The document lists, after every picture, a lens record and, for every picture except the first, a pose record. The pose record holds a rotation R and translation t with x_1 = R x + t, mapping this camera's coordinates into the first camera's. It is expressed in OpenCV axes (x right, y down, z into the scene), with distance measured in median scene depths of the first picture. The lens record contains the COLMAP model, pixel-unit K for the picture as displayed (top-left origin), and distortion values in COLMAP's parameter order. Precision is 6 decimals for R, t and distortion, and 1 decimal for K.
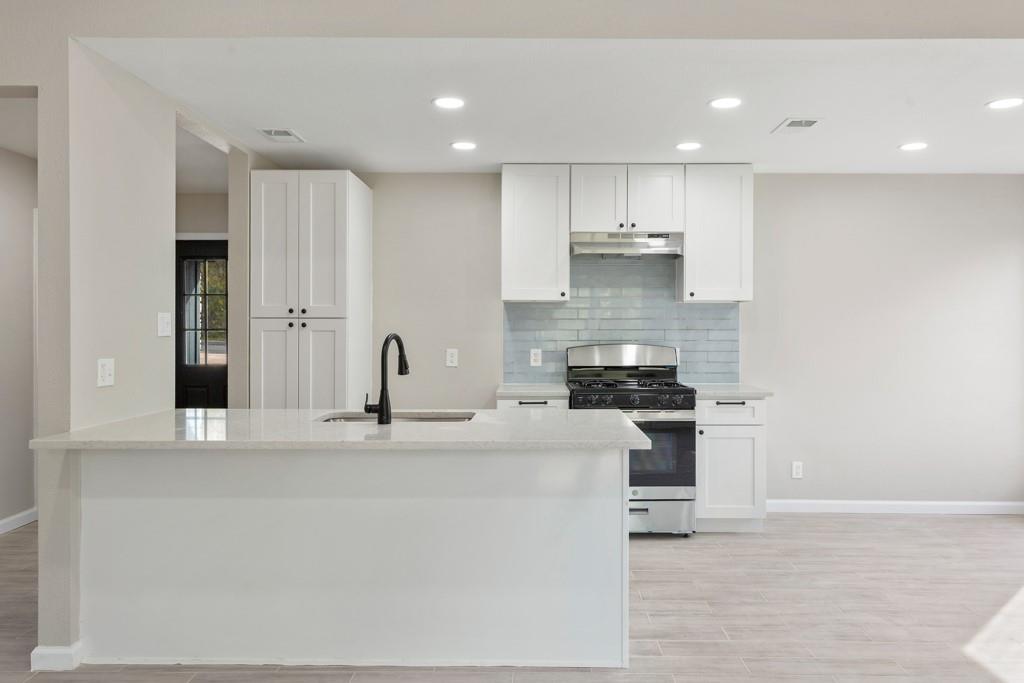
lens RADIAL K [[756.7, 0, 525.1], [0, 756.7, 333.5], [0, 0, 1]] dist [-0.000854, 0.009438]
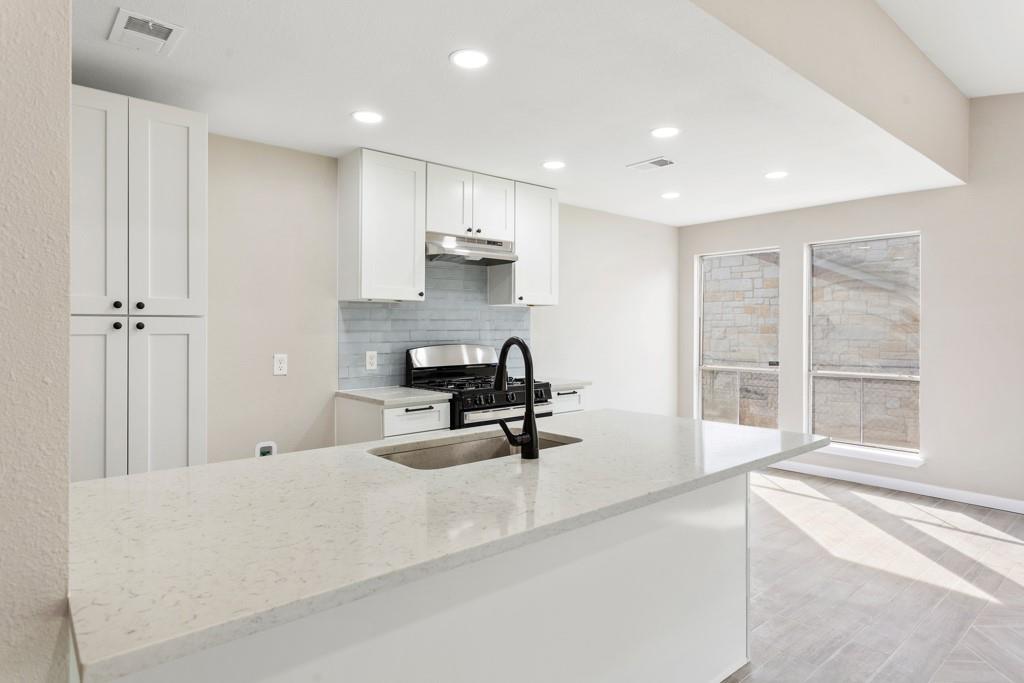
lens RADIAL K [[587.5, 0, 514.3], [0, 587.5, 327.0], [0, 0, 1]] dist [-0.008220, 0.000784]
pose [[0.745881, -0.001656, 0.666077, -0.384255], [0.007204, 0.999958, -0.005581, -0.004884], [-0.666041, 0.008961, 0.745862, 0.379113]]
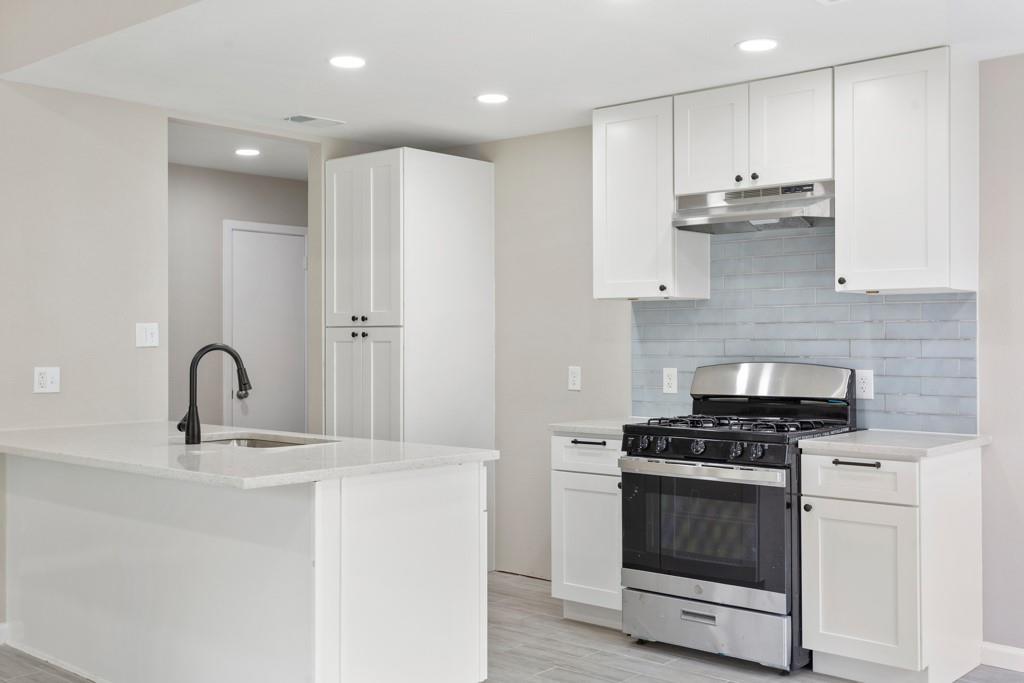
lens RADIAL K [[1075.7, 0, 499.6], [0, 1075.7, 342.0], [0, 0, 1]] dist [0.009813, 0.000000]
pose [[0.751957, -0.001155, -0.659211, 0.613284], [-0.002863, 0.999983, -0.005017, 0.002314], [0.659206, 0.005660, 0.751941, 0.182993]]
